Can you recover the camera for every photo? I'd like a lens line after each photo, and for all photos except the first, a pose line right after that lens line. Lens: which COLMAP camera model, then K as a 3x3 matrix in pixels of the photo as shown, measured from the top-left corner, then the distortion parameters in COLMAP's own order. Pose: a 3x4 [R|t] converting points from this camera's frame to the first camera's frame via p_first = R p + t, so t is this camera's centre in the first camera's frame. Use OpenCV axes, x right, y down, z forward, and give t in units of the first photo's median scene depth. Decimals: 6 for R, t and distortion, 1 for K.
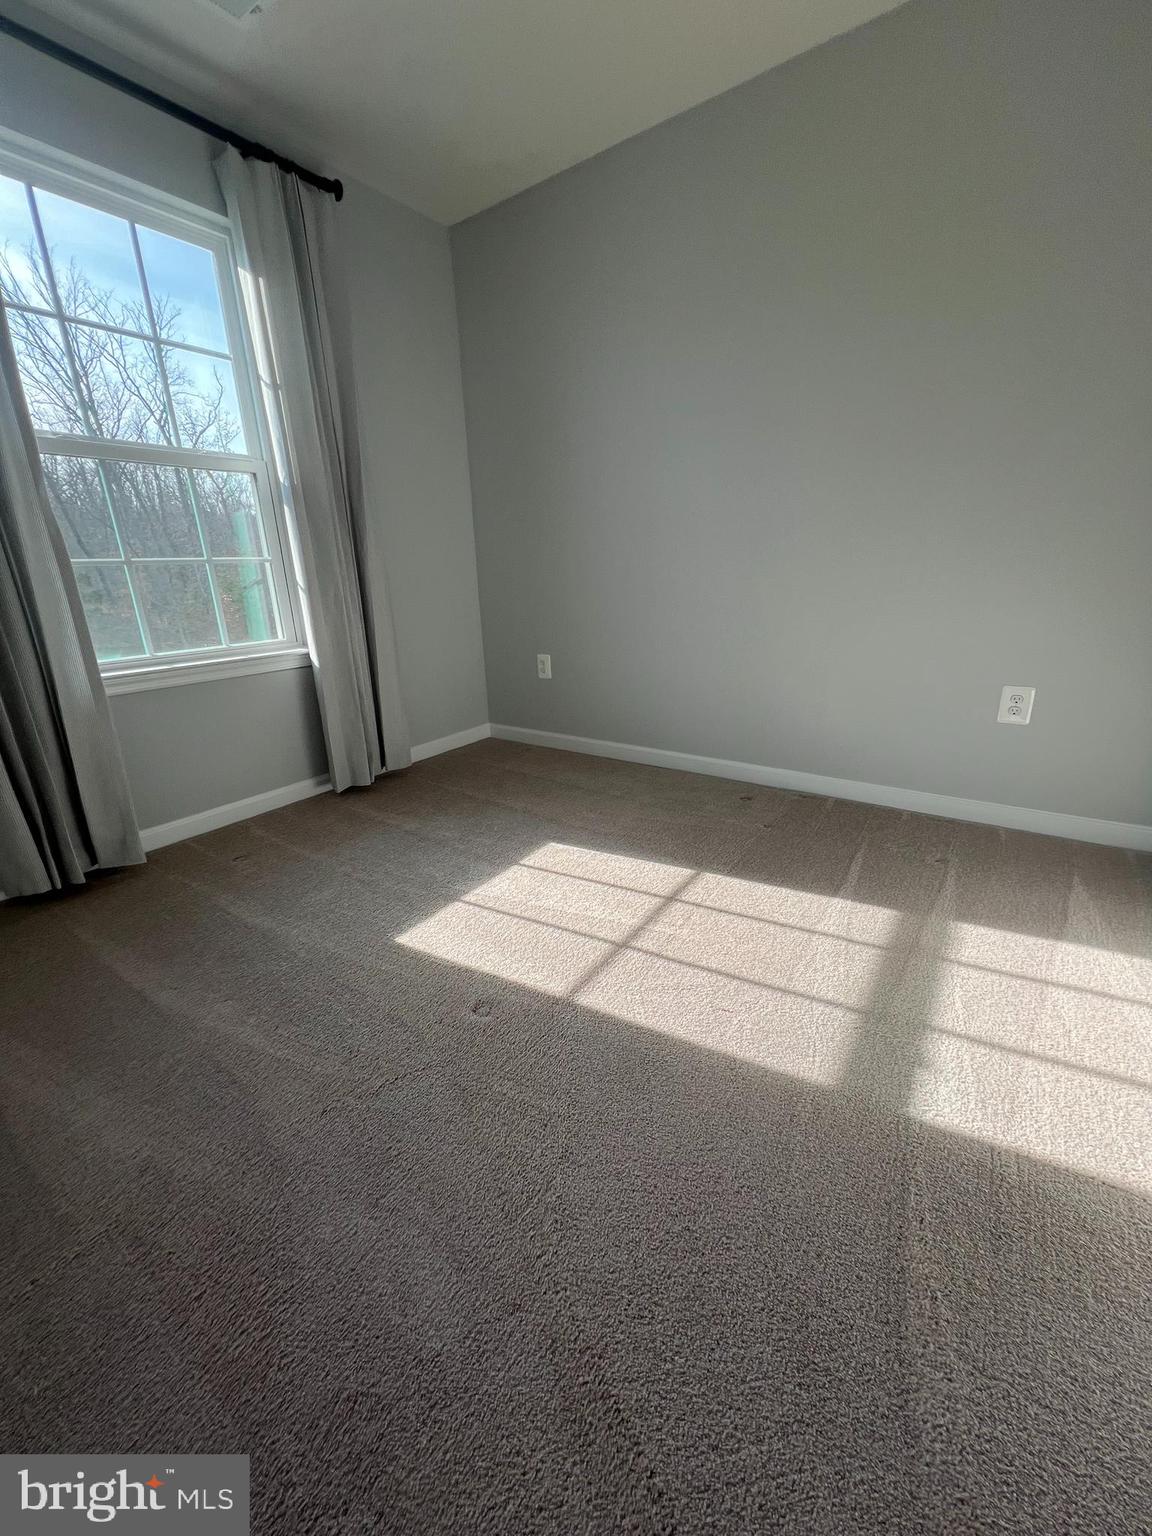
lens RADIAL K [[609.1, 0, 574.4], [0, 609.1, 770.2], [0, 0, 1]] dist [0.000638, 0.000217]
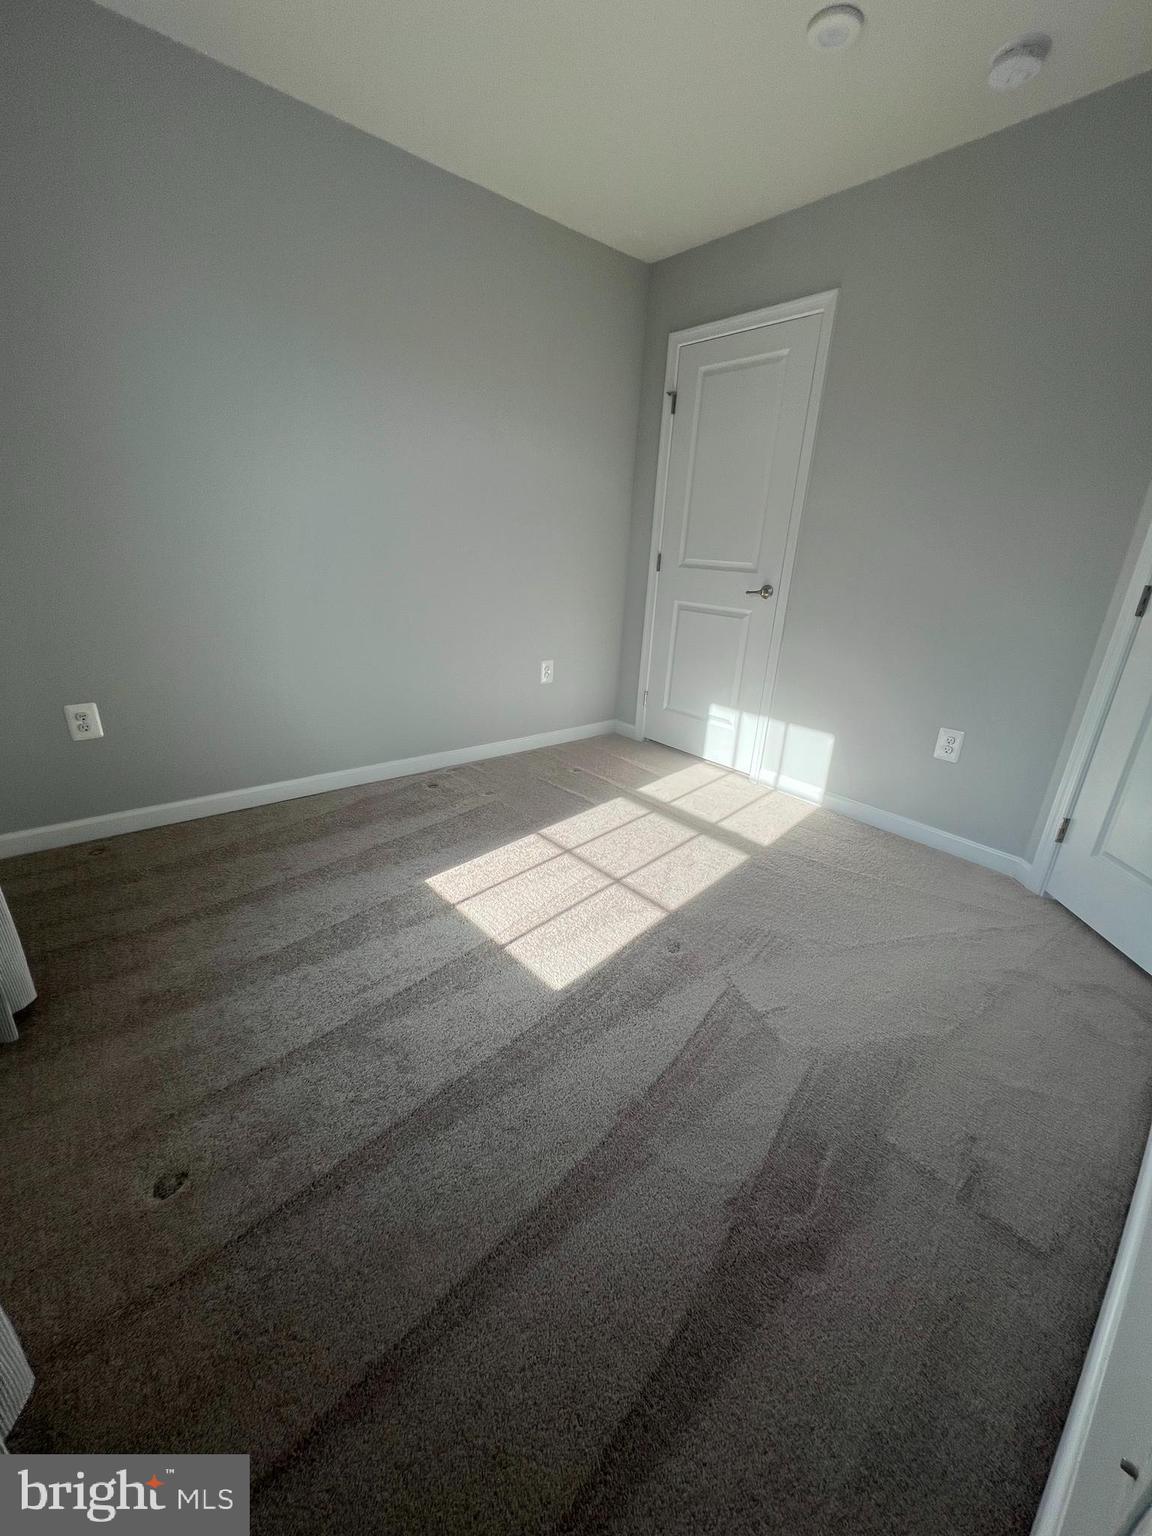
lens RADIAL K [[611.6, 0, 576.6], [0, 611.6, 766.3], [0, 0, 1]] dist [-0.002470, 0.000989]
pose [[0.235652, -0.281669, 0.930124, -0.941749], [0.256031, 0.941260, 0.220175, -0.227374], [-0.937505, 0.186256, 0.293926, 0.528120]]
